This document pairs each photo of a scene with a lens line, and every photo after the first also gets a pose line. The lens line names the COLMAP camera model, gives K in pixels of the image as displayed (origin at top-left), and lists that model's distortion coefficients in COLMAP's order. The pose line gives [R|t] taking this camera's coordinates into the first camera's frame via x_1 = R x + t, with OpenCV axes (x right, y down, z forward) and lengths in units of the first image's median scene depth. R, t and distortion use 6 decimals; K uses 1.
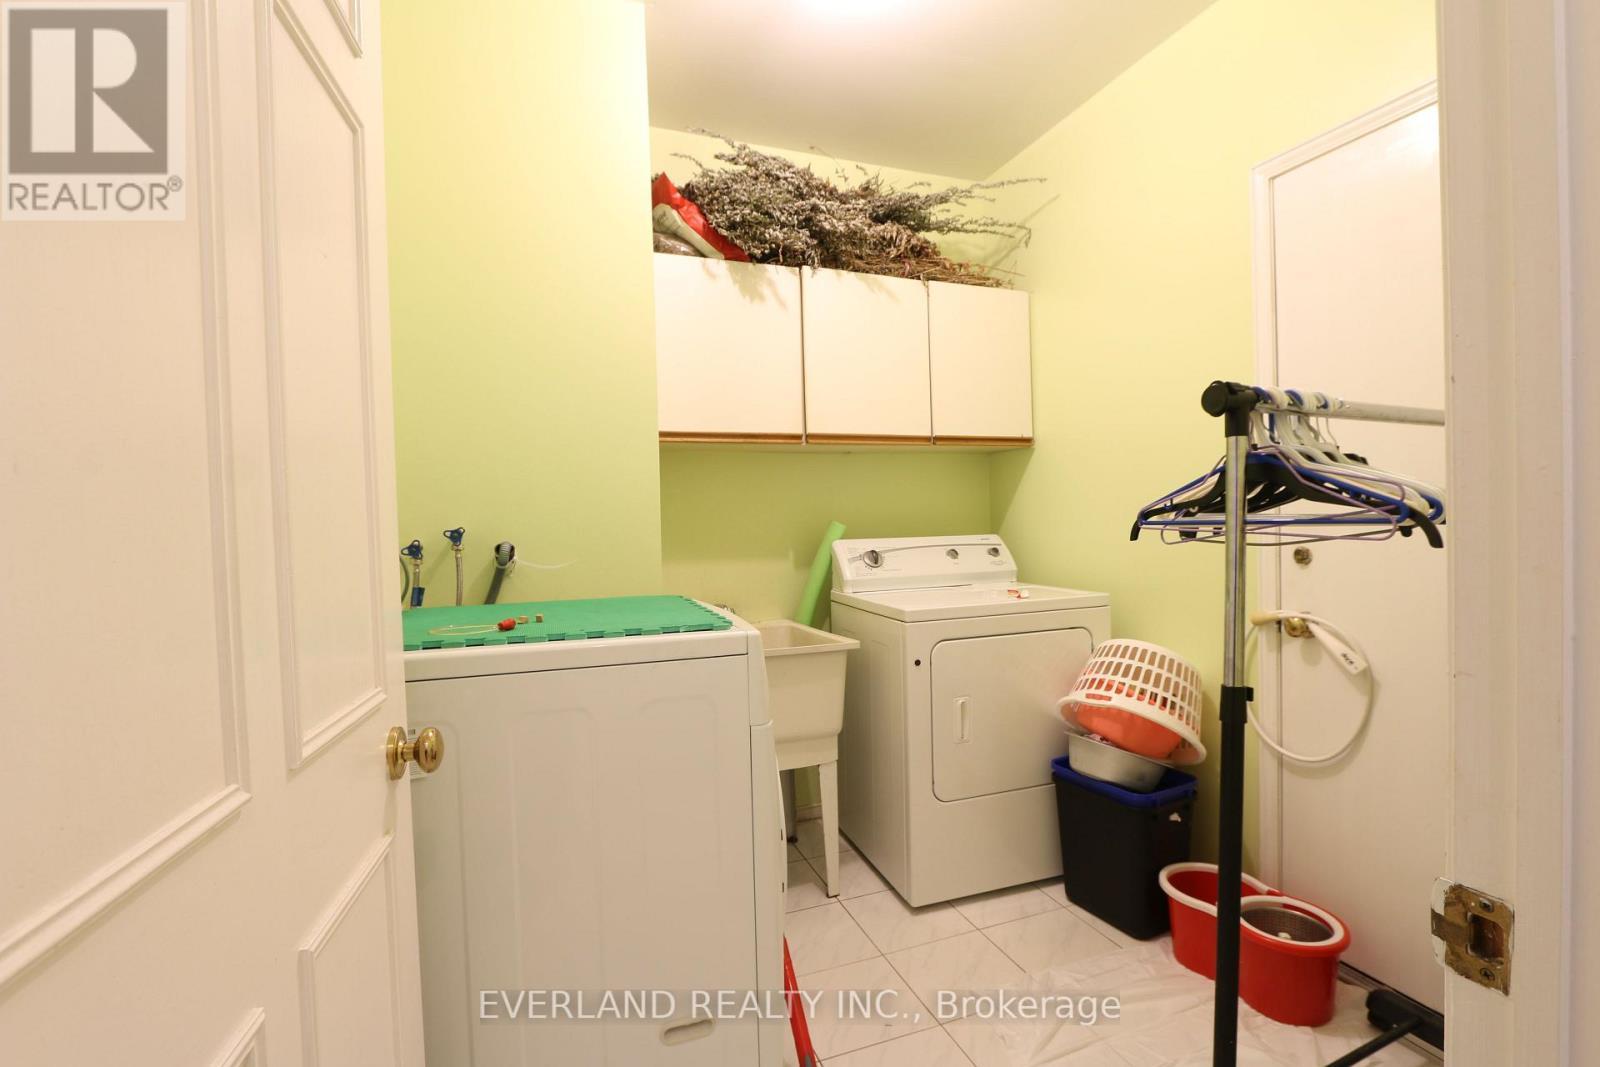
lens RADIAL K [[735.0, 0, 816.3], [0, 735.0, 541.2], [0, 0, 1]] dist [-0.027019, 0.006340]
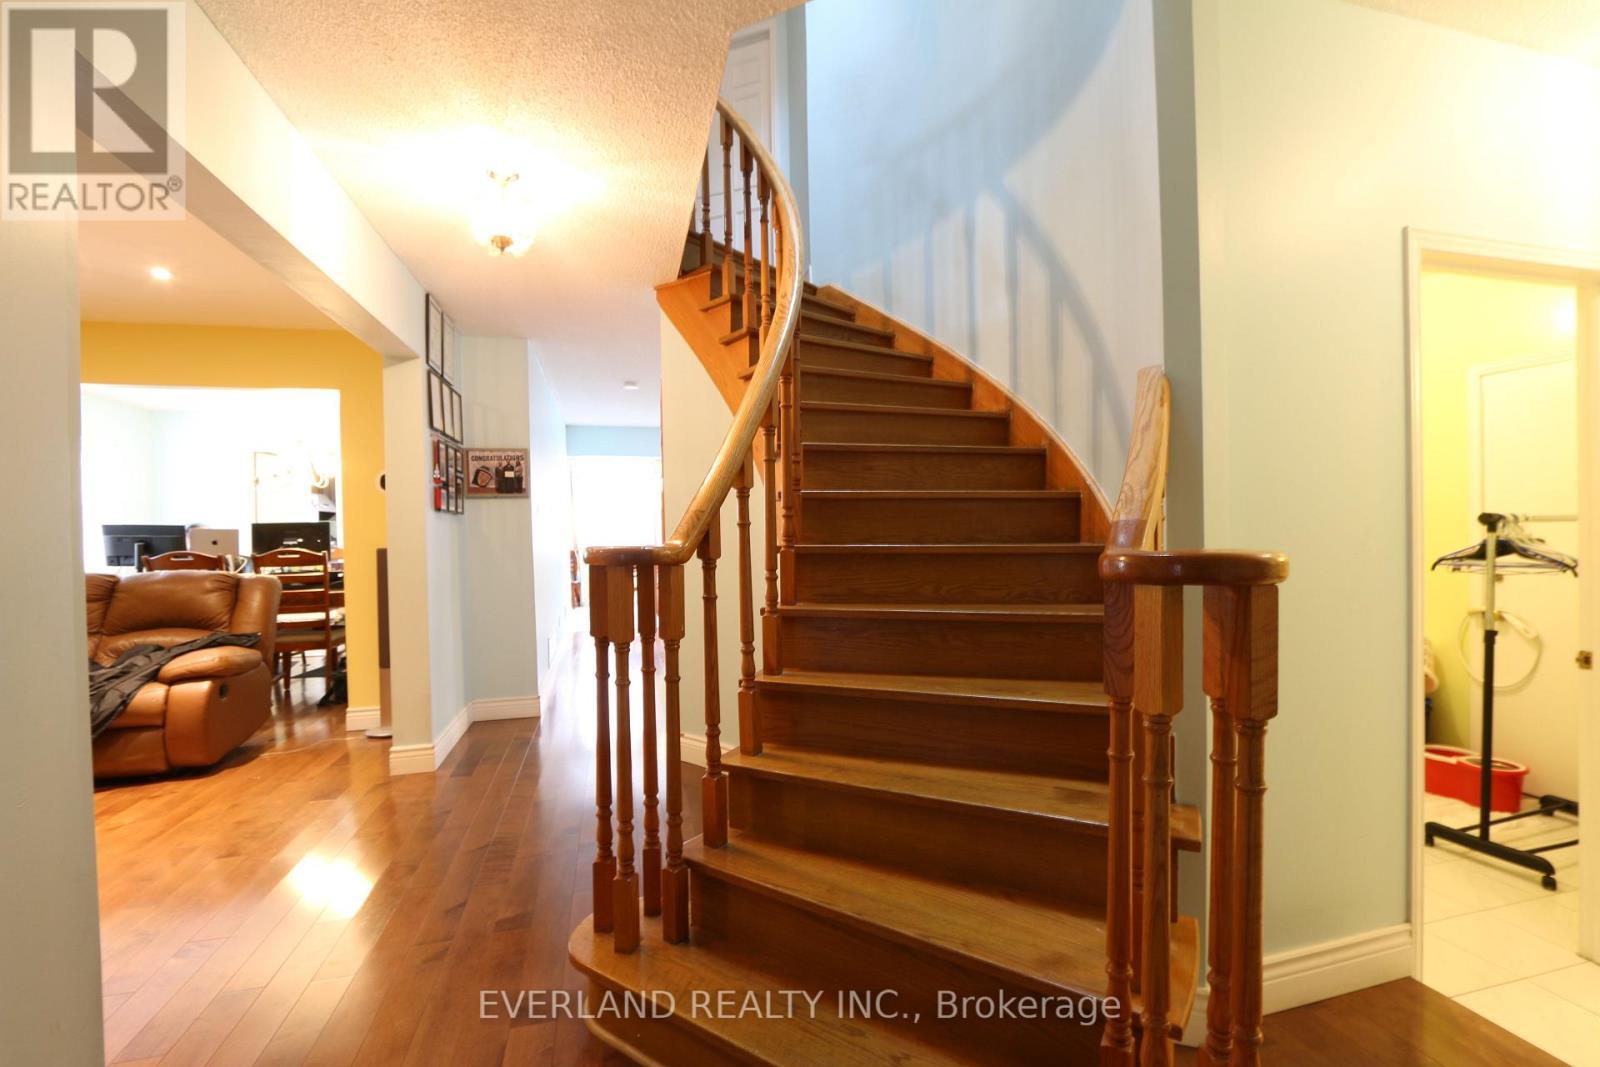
lens RADIAL K [[735.0, 0, 816.3], [0, 735.0, 541.2], [0, 0, 1]] dist [-0.027019, 0.006340]
pose [[0.994561, 0.009744, -0.103701, -1.497343], [-0.010928, 0.999881, -0.010851, -0.057358], [0.103583, 0.011926, 0.994549, -1.743809]]
